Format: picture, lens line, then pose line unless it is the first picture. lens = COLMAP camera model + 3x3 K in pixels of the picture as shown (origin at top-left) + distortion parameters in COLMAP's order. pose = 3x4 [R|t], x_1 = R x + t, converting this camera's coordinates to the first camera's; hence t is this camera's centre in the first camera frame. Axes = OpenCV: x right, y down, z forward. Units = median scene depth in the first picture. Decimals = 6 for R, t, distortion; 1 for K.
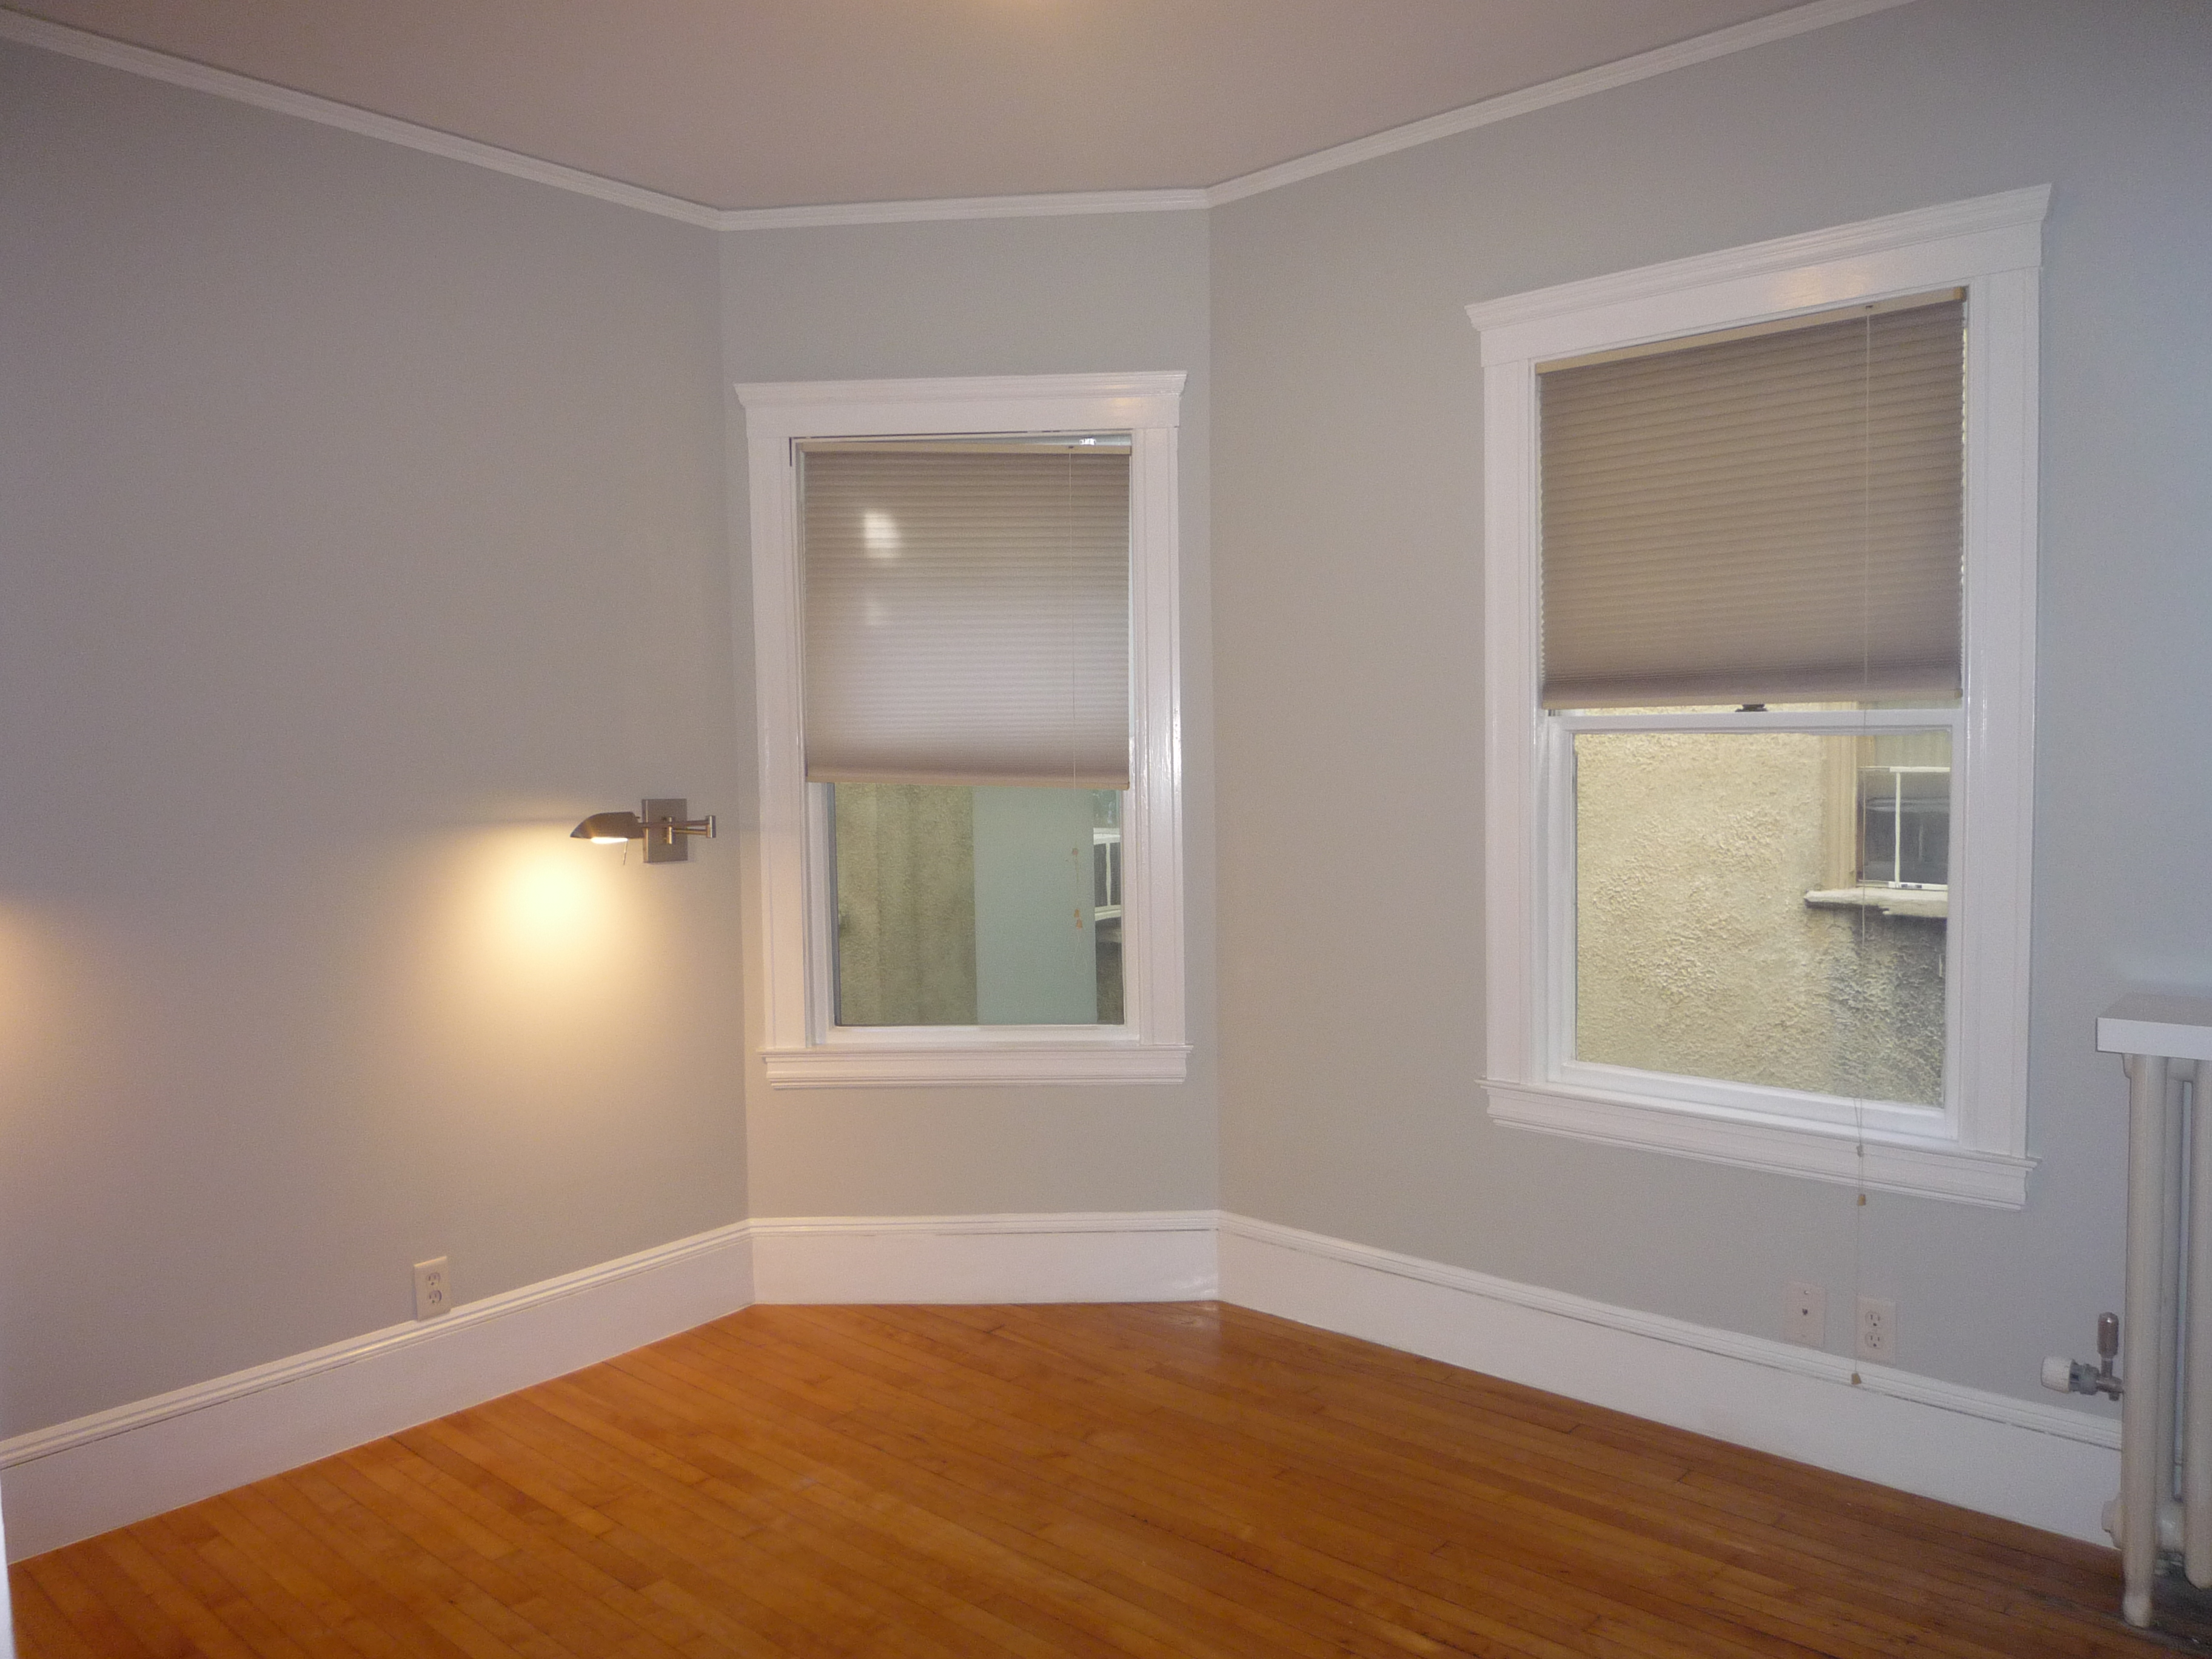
lens RADIAL K [[1567.2, 0, 1106.0], [0, 1567.2, 829.5], [0, 0, 1]] dist [-0.004277, -0.003431]
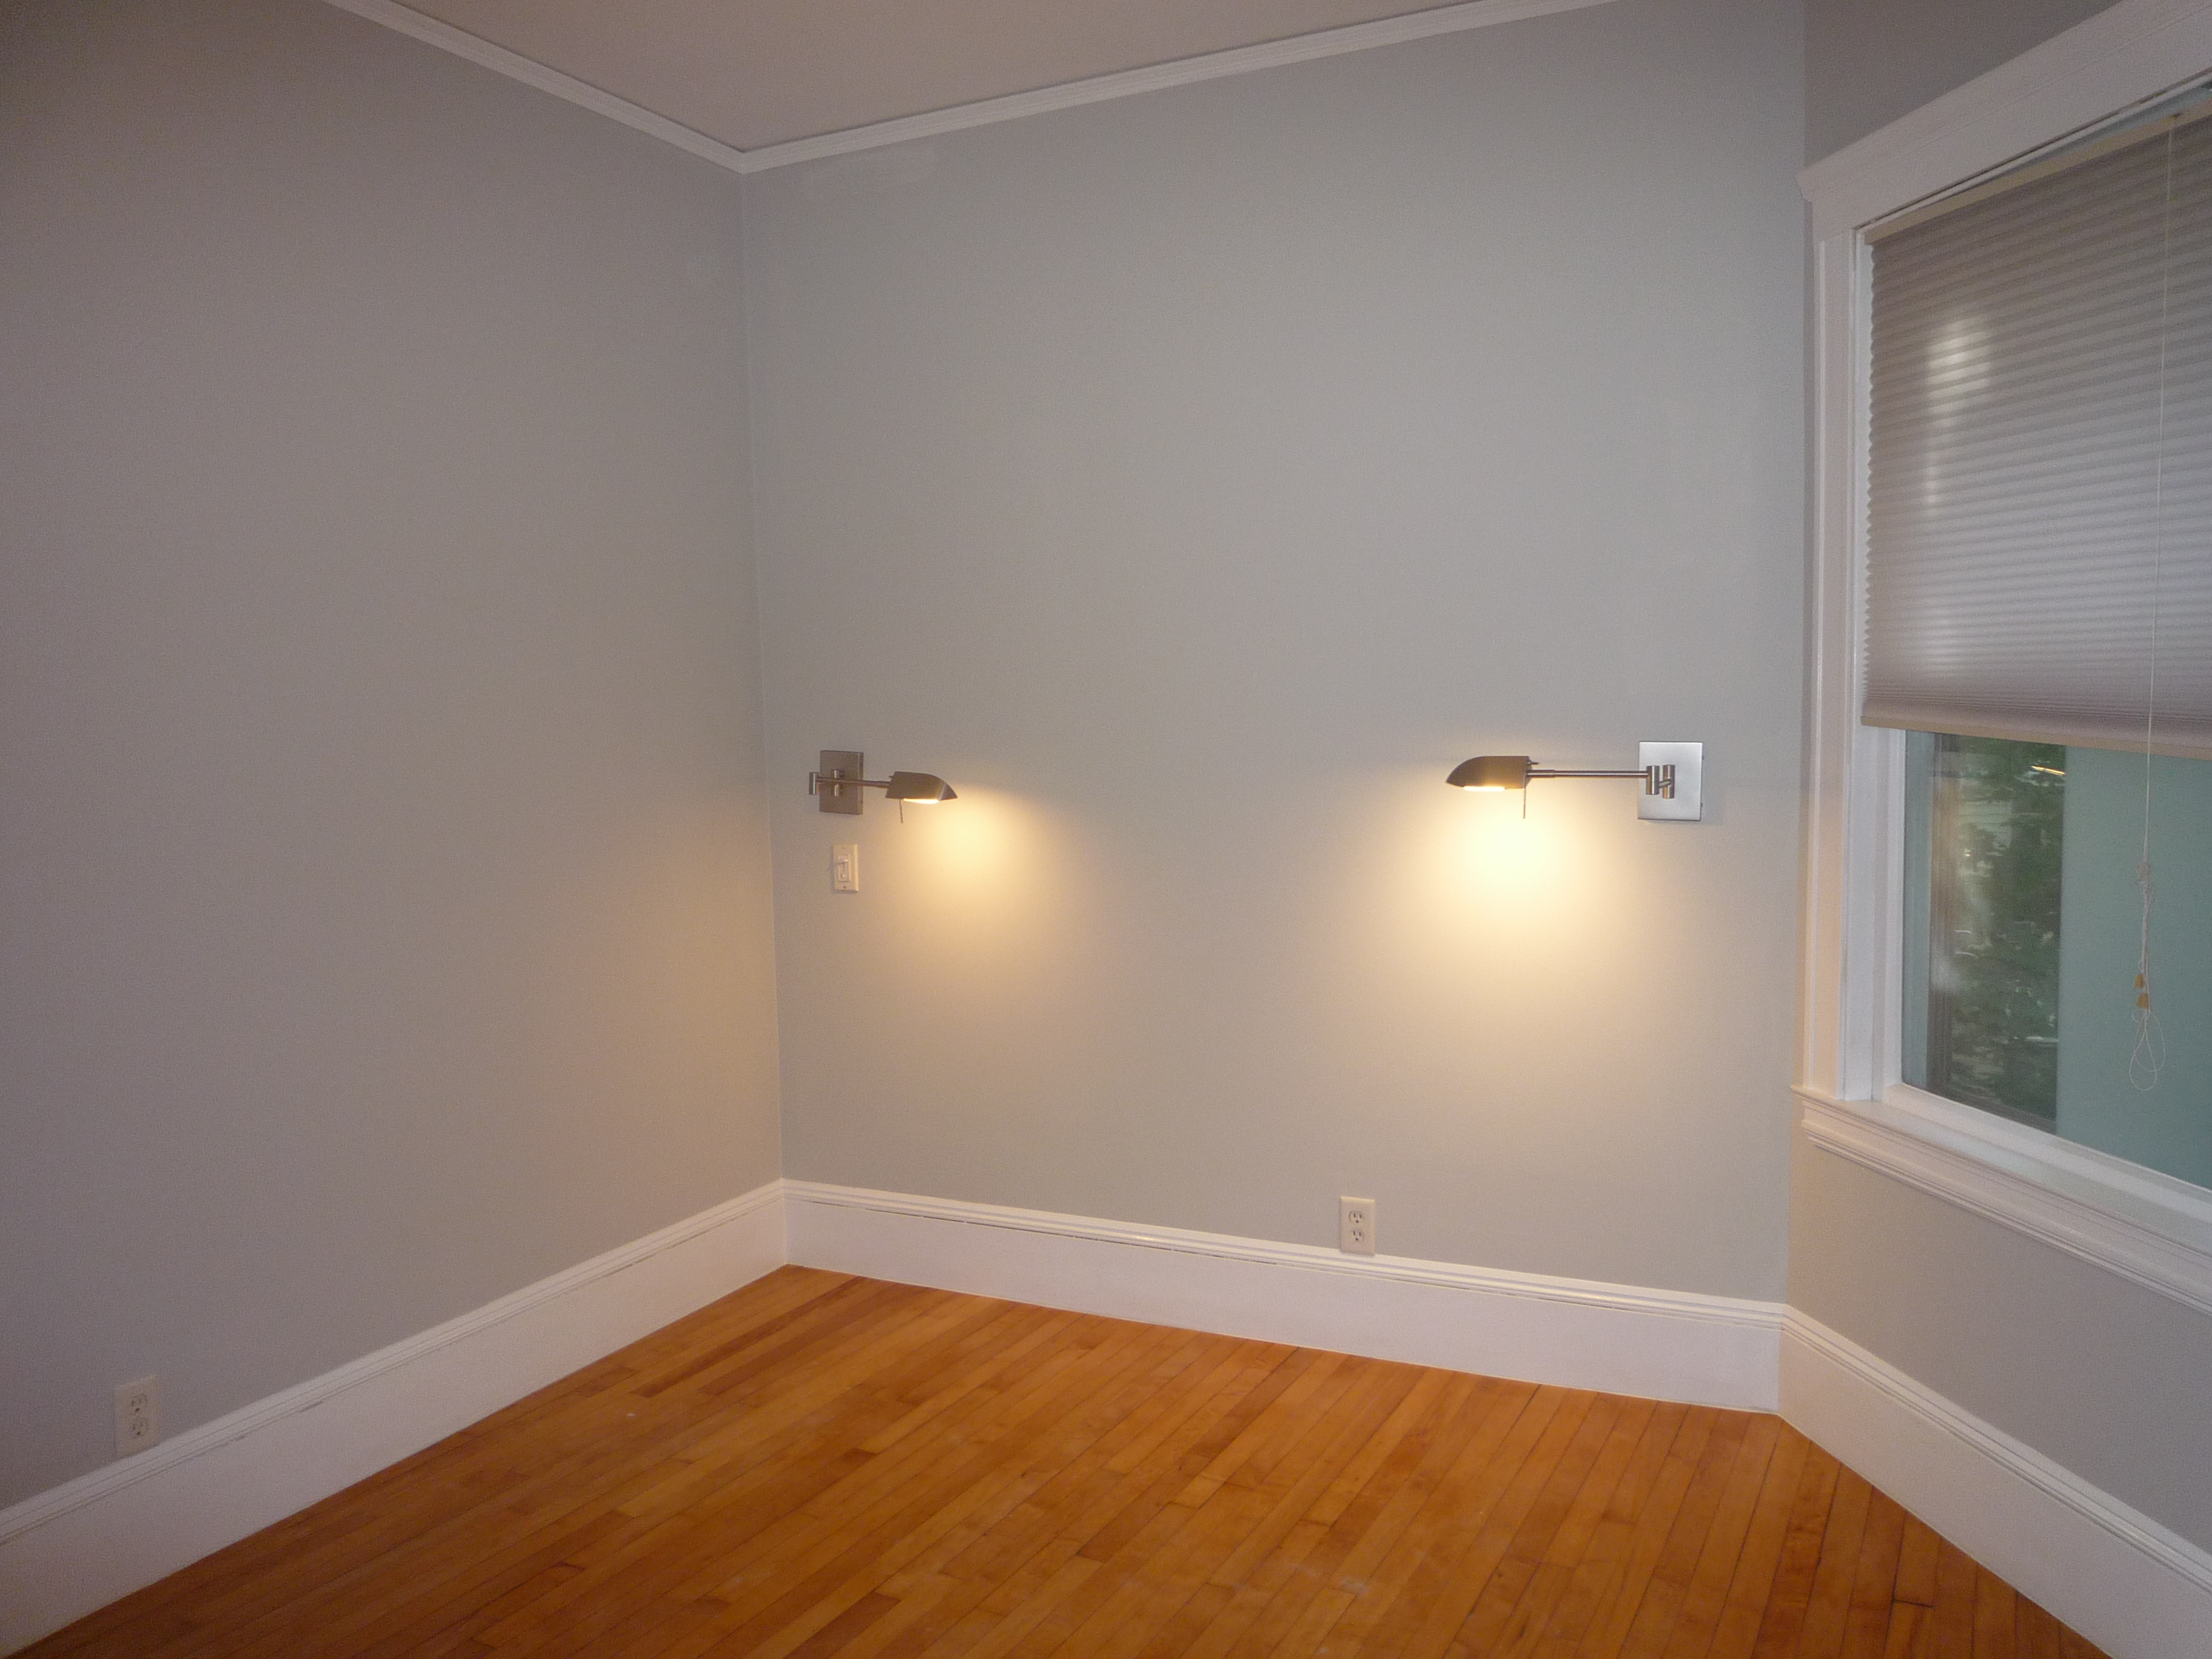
lens RADIAL K [[1613.3, 0, 1106.0], [0, 1613.3, 829.5], [0, 0, 1]] dist [0.000222, -0.027099]
pose [[0.269299, 0.096094, -0.958250, 0.484831], [-0.030730, 0.995360, 0.091179, -0.045612], [0.962566, 0.004893, 0.271003, 0.571422]]
